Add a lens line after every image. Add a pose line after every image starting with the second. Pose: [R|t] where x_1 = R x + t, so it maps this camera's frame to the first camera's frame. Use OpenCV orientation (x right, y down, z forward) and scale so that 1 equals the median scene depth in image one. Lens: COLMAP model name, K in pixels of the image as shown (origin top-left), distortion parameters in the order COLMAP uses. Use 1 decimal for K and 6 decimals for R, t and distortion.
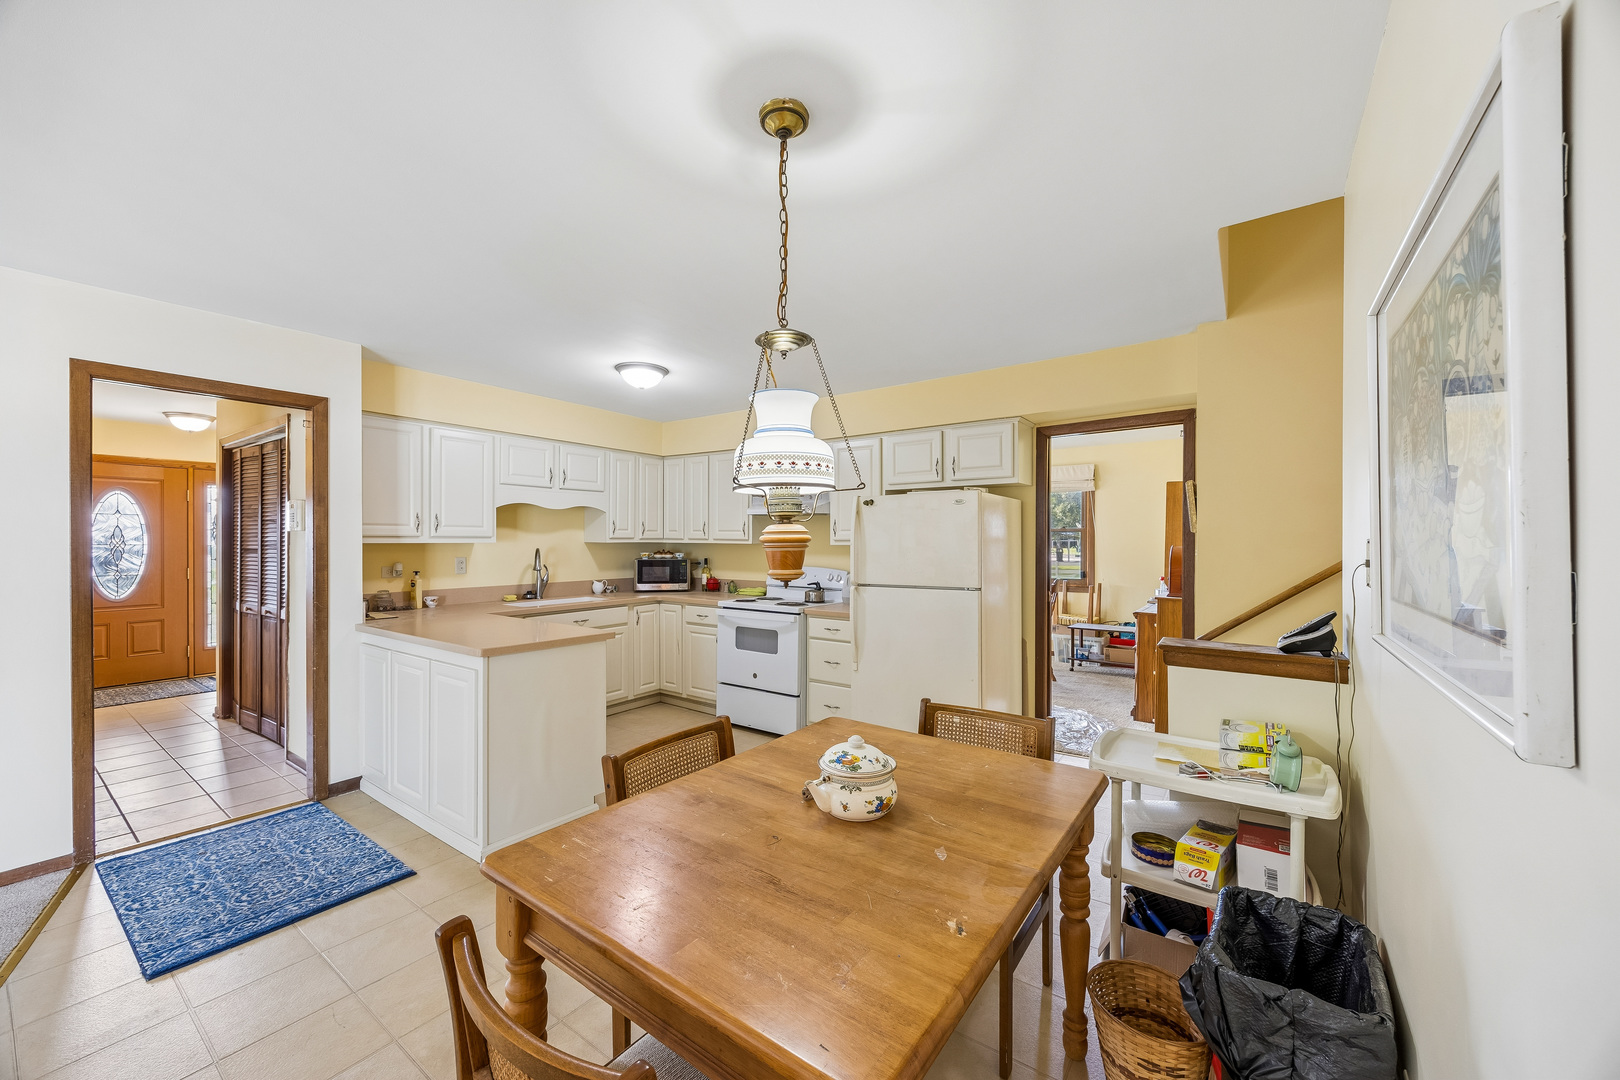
lens RADIAL K [[619.0, 0, 805.5], [0, 619.0, 538.3], [0, 0, 1]] dist [-0.001154, -0.000409]
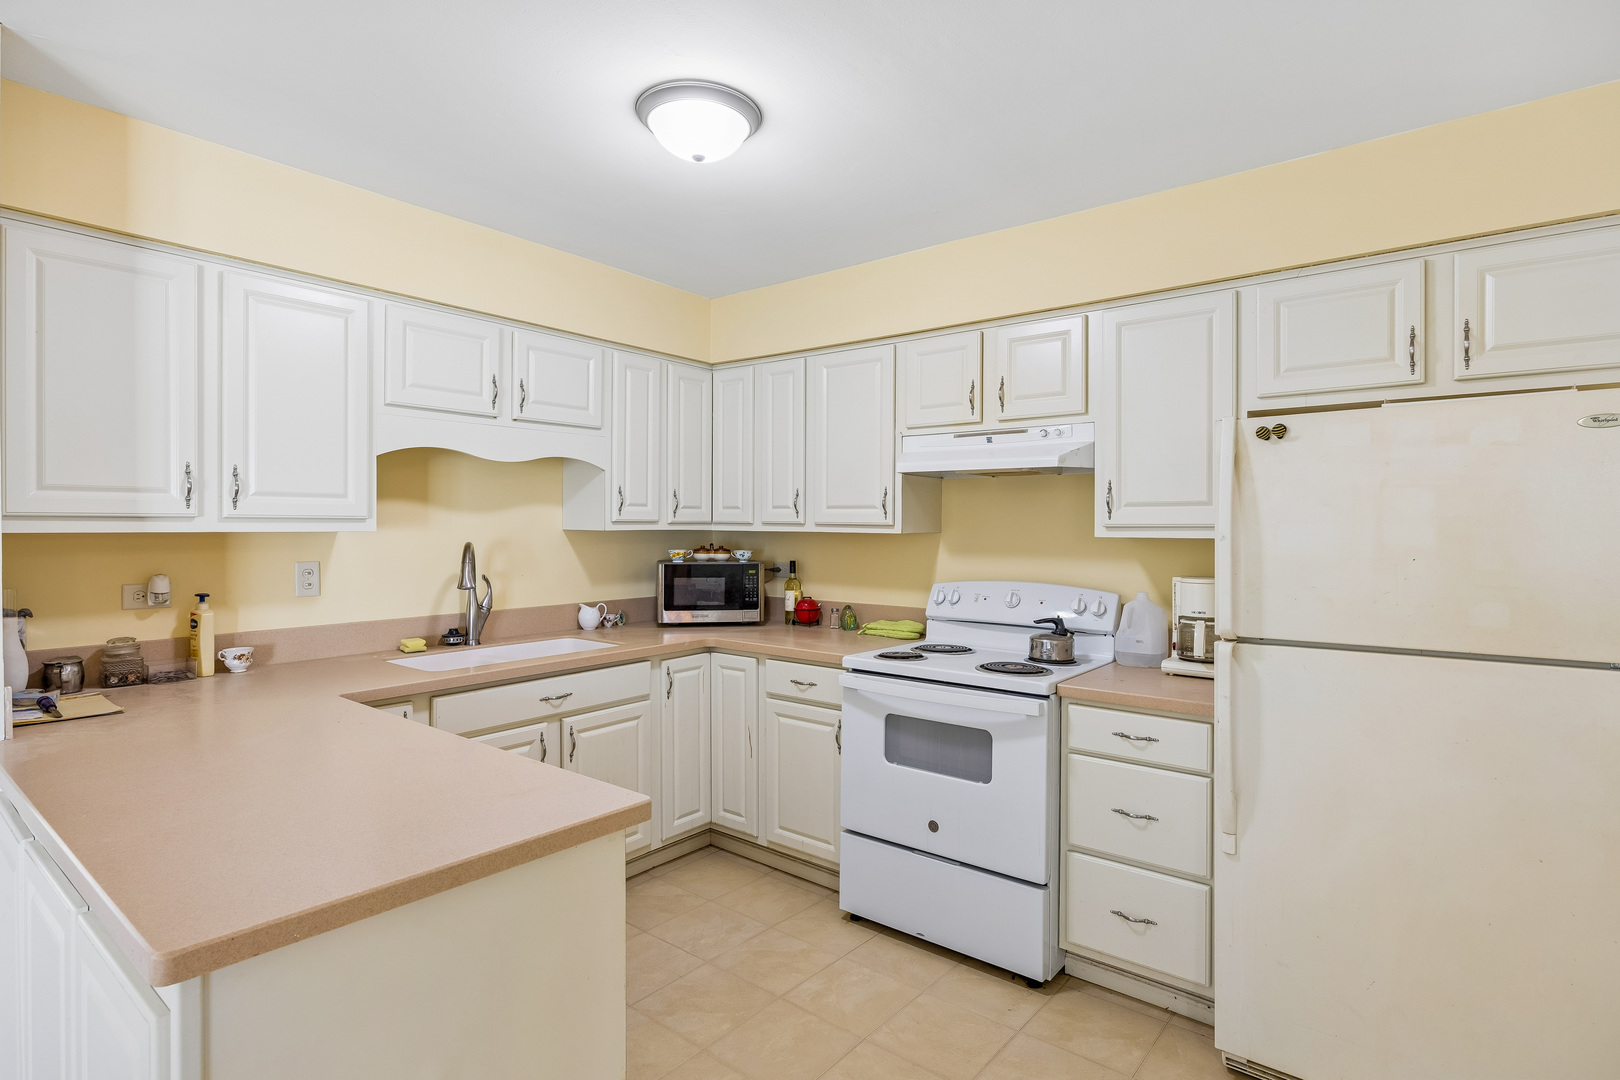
lens RADIAL K [[819.5, 0, 808.6], [0, 819.5, 528.4], [0, 0, 1]] dist [-0.008678, 0.001443]
pose [[0.998598, 0.001808, -0.052896, -0.146640], [-0.001420, 0.999972, 0.007379, -0.000015], [0.052908, -0.007294, 0.998573, 0.412962]]
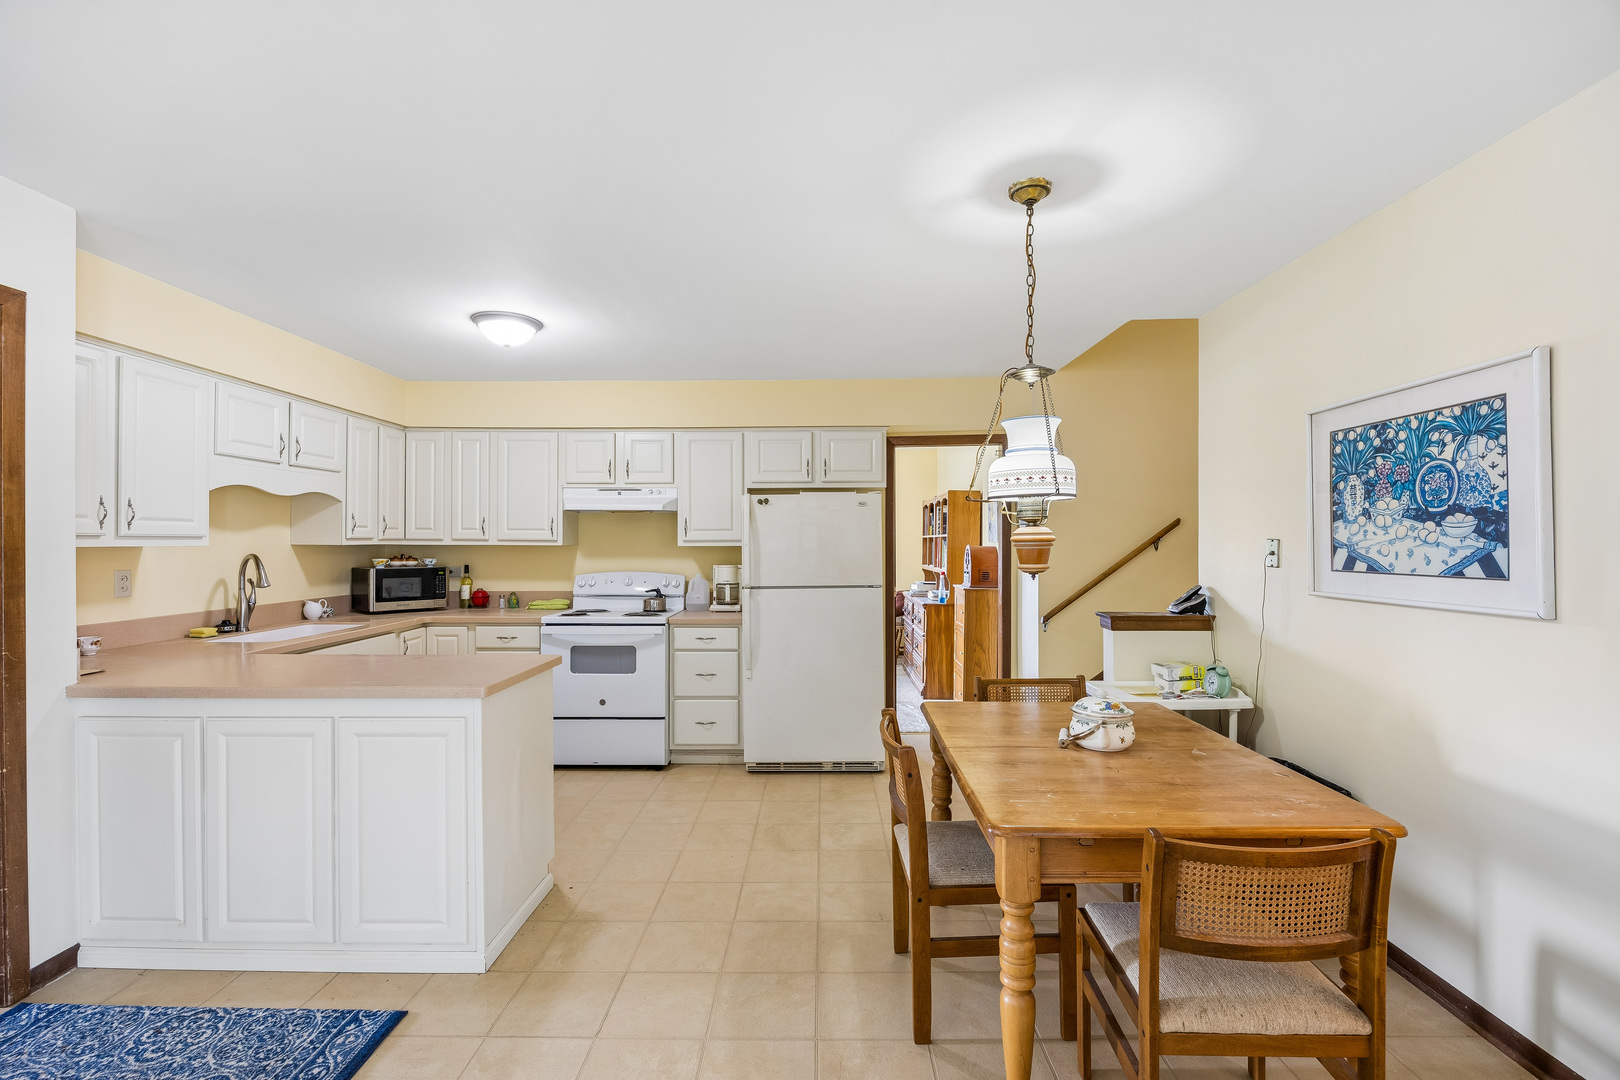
lens RADIAL K [[723.1, 0, 811.6], [0, 723.1, 532.4], [0, 0, 1]] dist [-0.008625, 0.000121]
pose [[0.819130, 0.004936, 0.573587, -0.427149], [0.000379, 0.999958, -0.009147, 0.000381], [-0.573608, 0.007710, 0.819093, 0.033095]]
